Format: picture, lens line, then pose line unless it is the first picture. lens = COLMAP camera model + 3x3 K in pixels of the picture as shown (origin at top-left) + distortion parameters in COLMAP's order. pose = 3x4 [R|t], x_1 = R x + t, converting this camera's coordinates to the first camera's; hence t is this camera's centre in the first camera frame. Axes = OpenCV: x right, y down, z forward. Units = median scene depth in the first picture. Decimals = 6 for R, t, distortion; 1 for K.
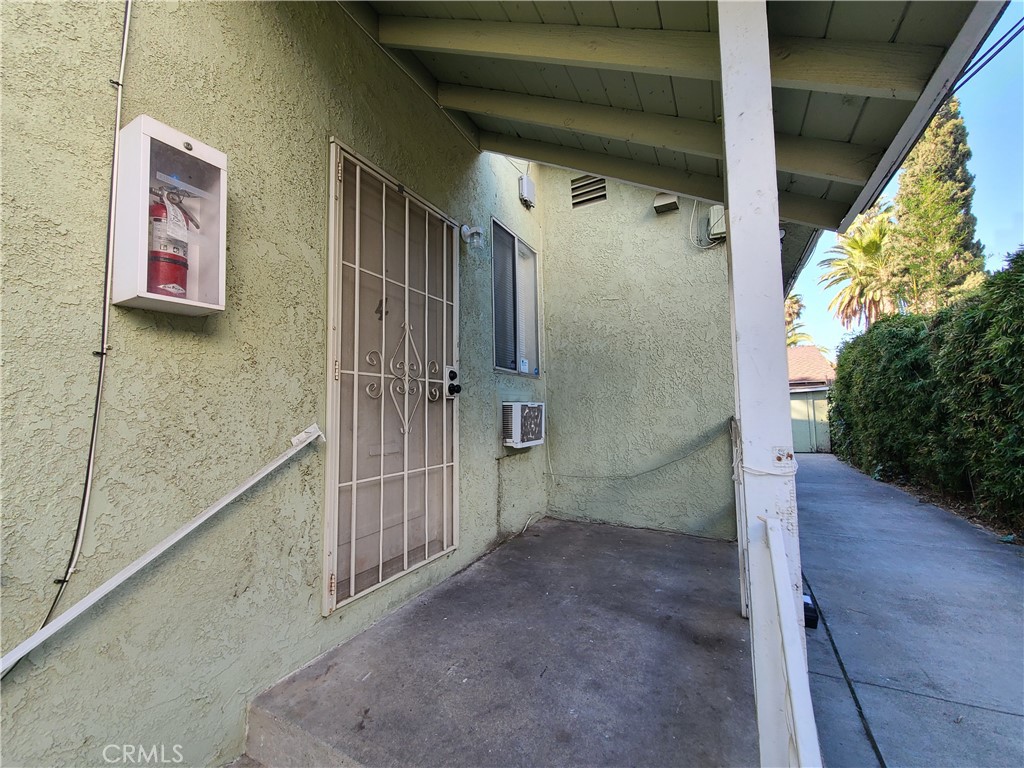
lens RADIAL K [[416.8, 0, 514.9], [0, 416.8, 382.2], [0, 0, 1]] dist [-0.003099, -0.000750]
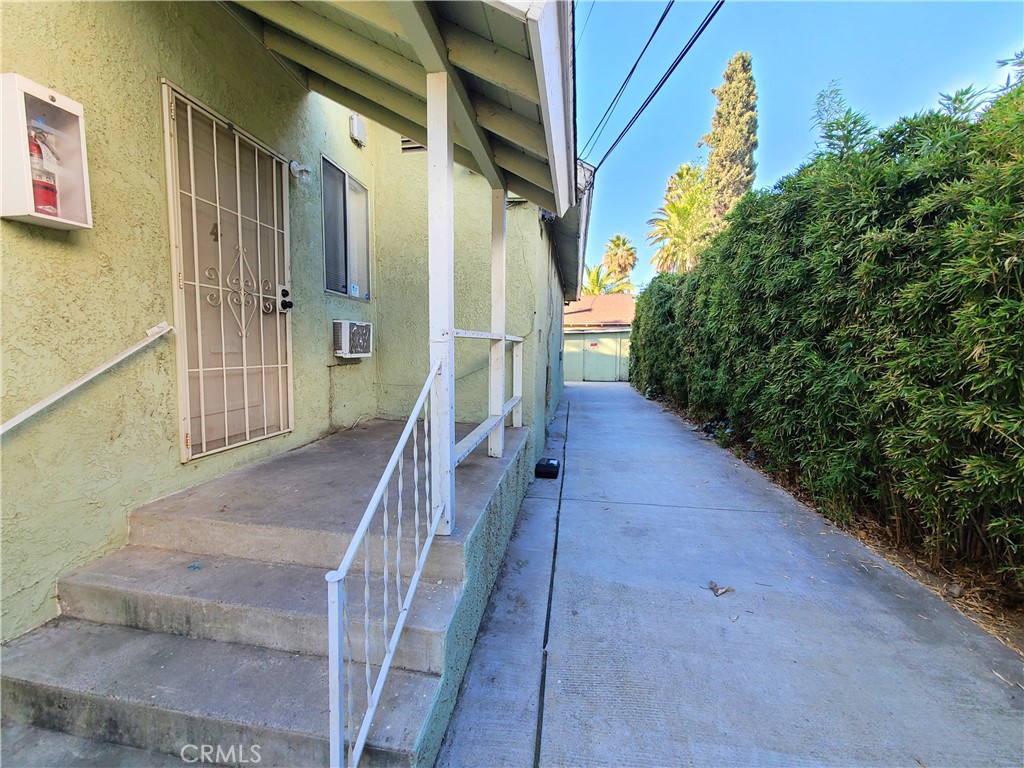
lens RADIAL K [[416.8, 0, 511.5], [0, 416.8, 380.7], [0, 0, 1]] dist [-0.003099, -0.000750]
pose [[0.944555, 0.000734, 0.328353, 0.088269], [-0.050895, 0.988239, 0.144198, 0.031185], [-0.324385, -0.152915, 0.933483, -0.449144]]
